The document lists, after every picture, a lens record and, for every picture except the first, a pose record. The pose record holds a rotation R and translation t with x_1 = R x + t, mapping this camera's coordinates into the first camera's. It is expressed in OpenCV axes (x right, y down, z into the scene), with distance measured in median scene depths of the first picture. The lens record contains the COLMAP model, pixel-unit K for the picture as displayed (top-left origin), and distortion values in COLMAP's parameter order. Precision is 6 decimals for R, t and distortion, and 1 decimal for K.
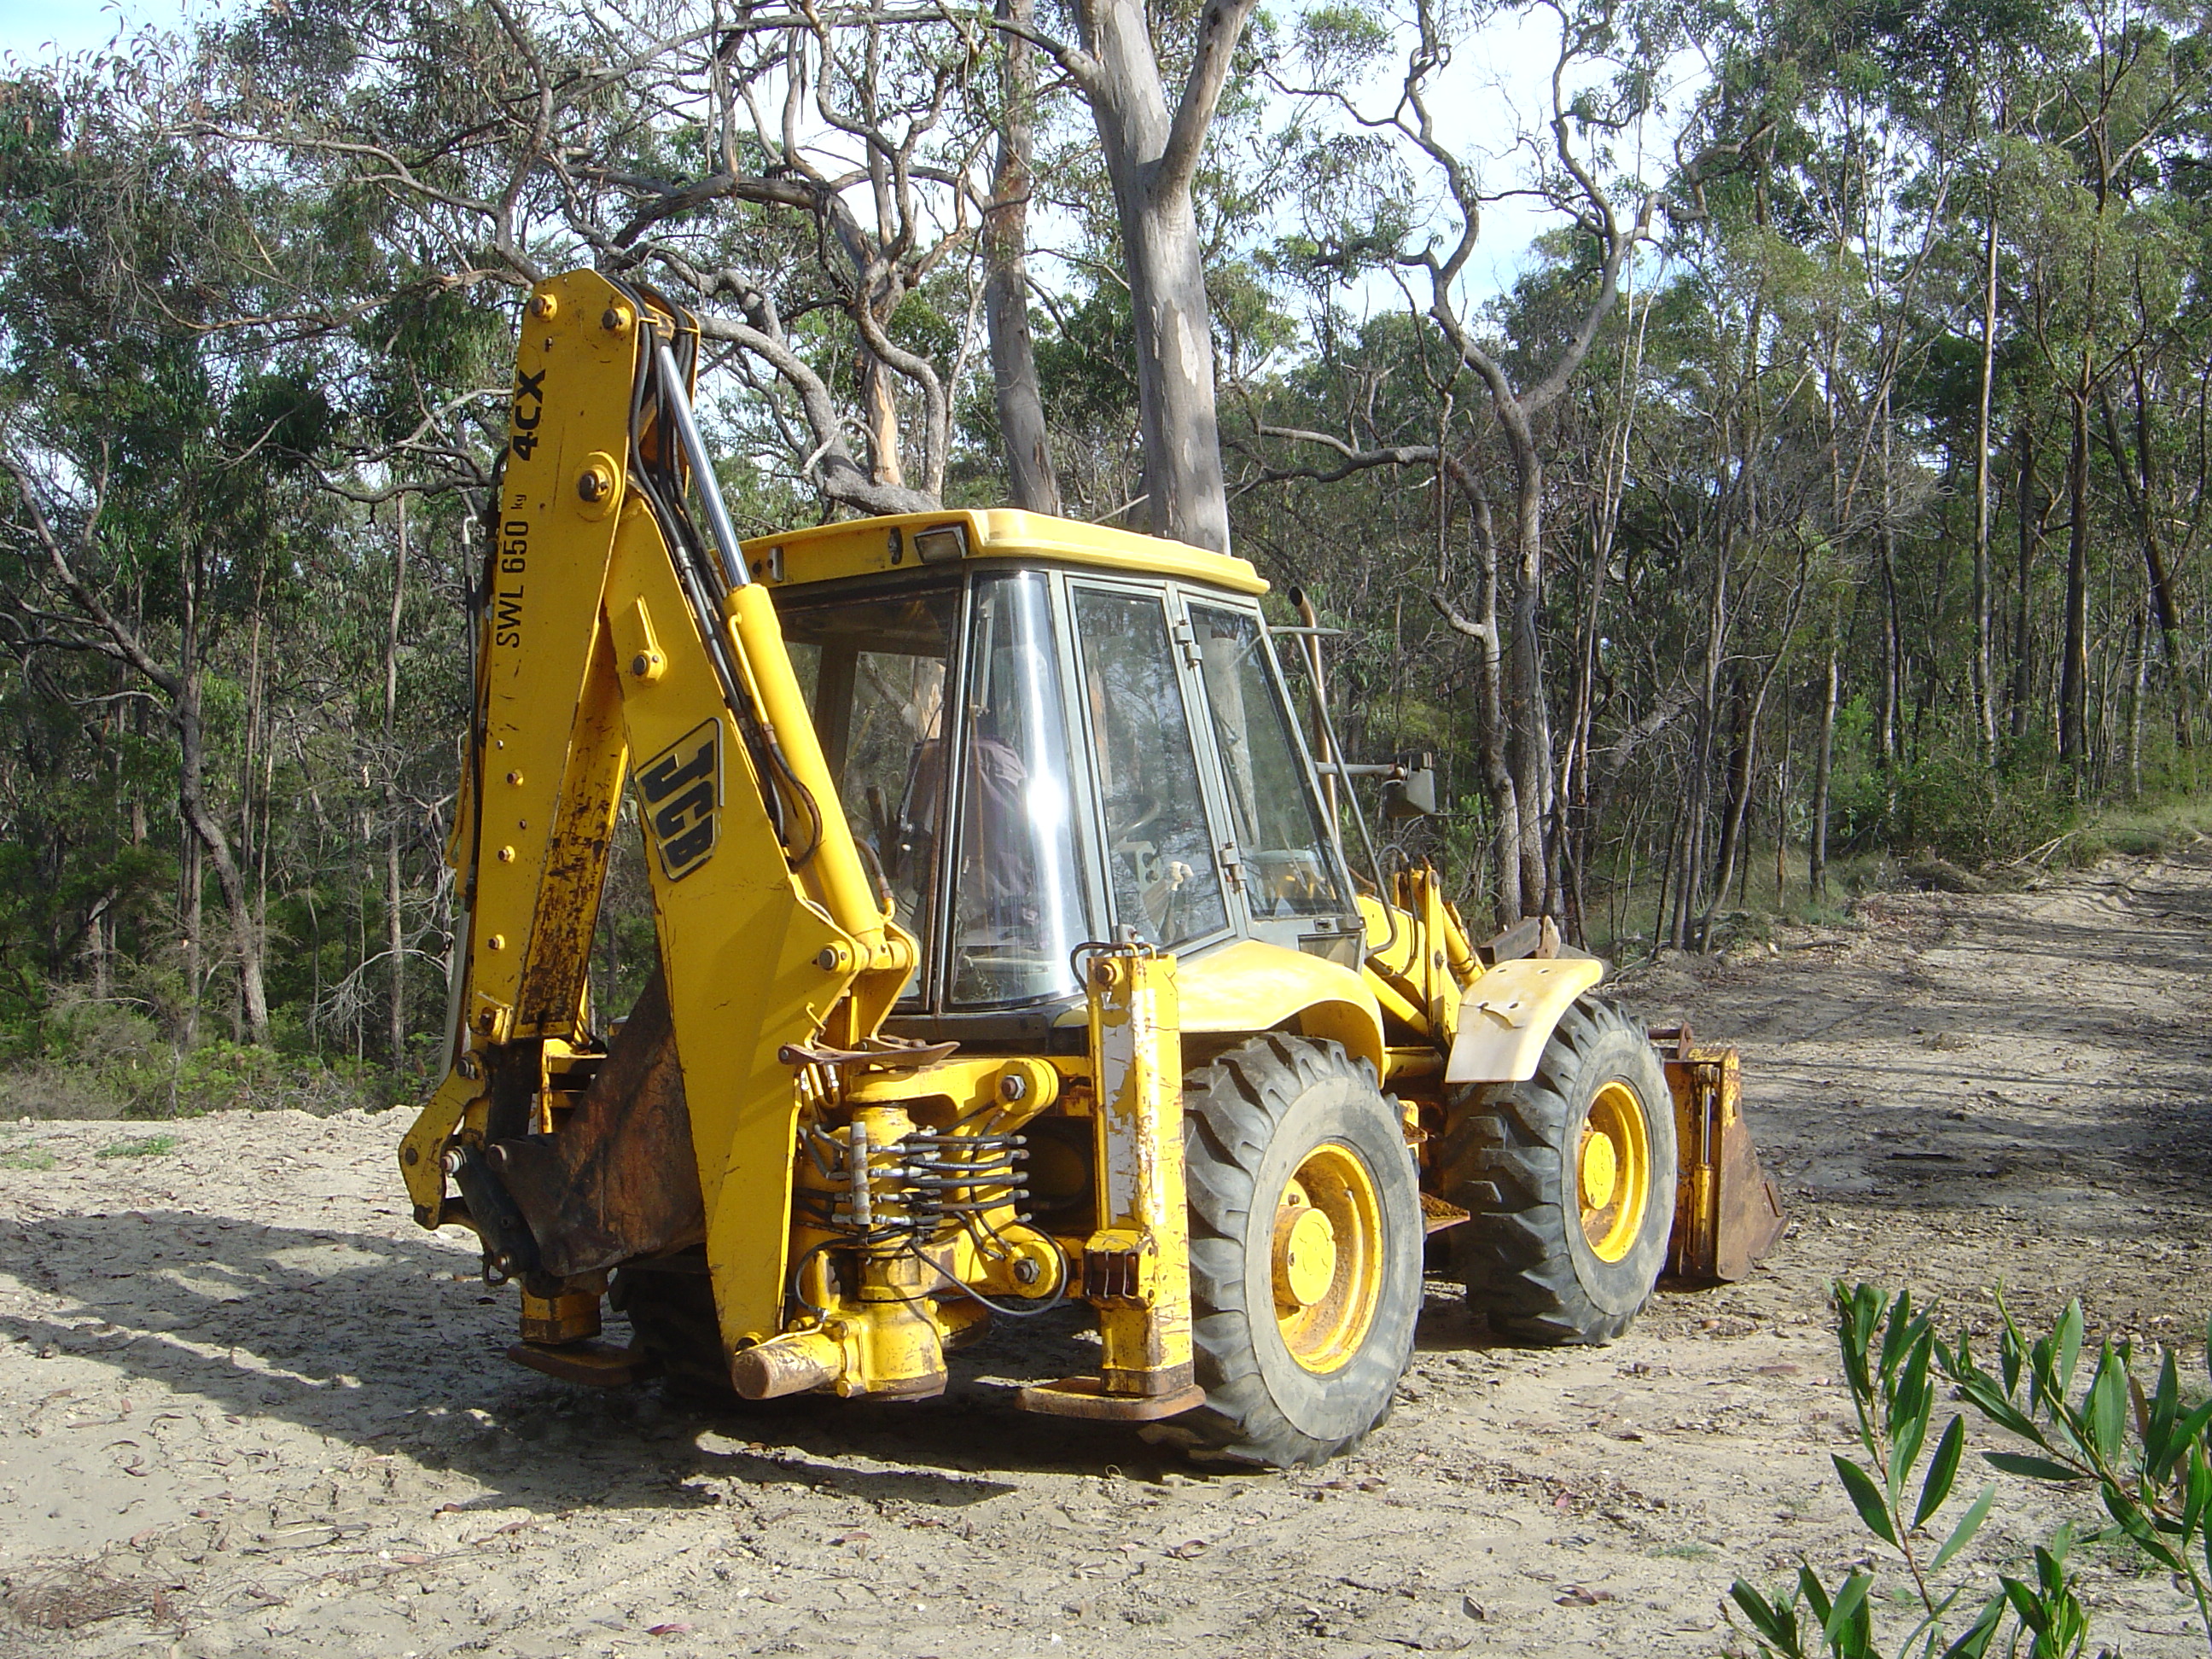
lens RADIAL K [[2460.6, 0, 1106.0], [0, 2460.6, 829.5], [0, 0, 1]] dist [-0.129982, -0.006837]
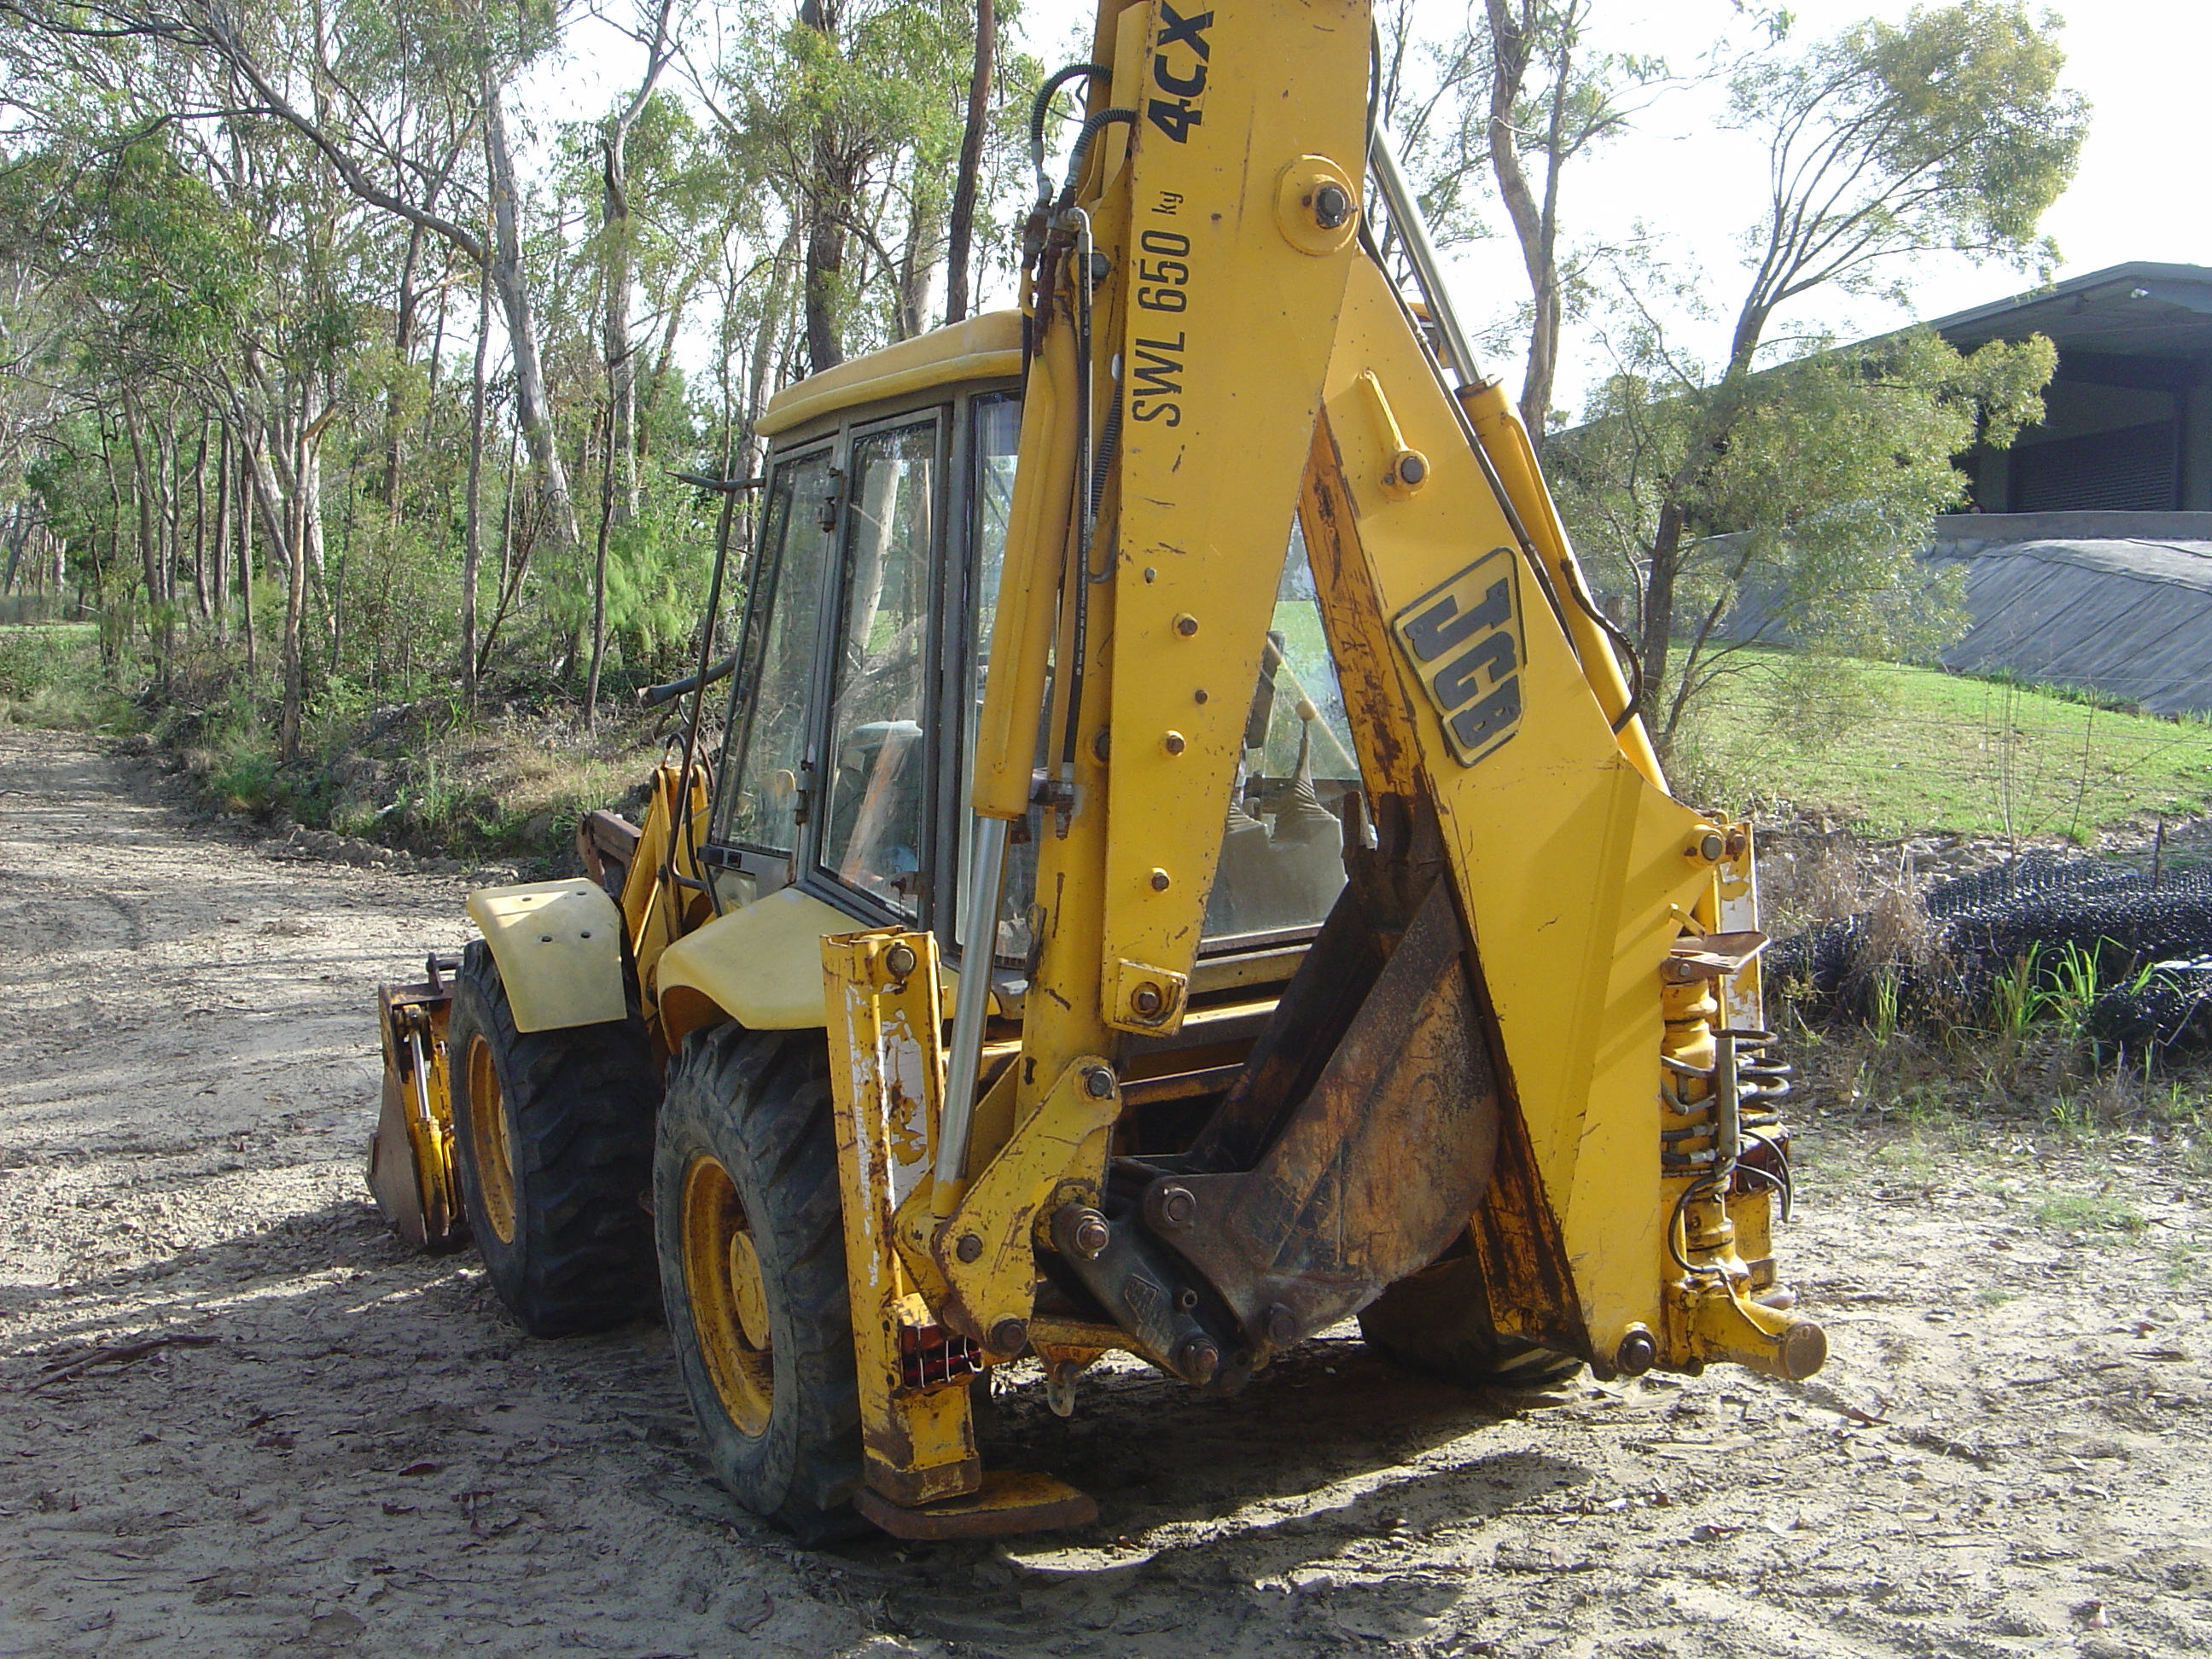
lens RADIAL K [[2460.6, 0, 1106.0], [0, 2460.6, 829.5], [0, 0, 1]] dist [-0.129982, -0.006837]
pose [[0.483086, -0.065833, 0.873095, -0.851194], [0.025151, 0.997801, 0.061320, -0.007845], [-0.875212, -0.007663, 0.483679, 0.715328]]
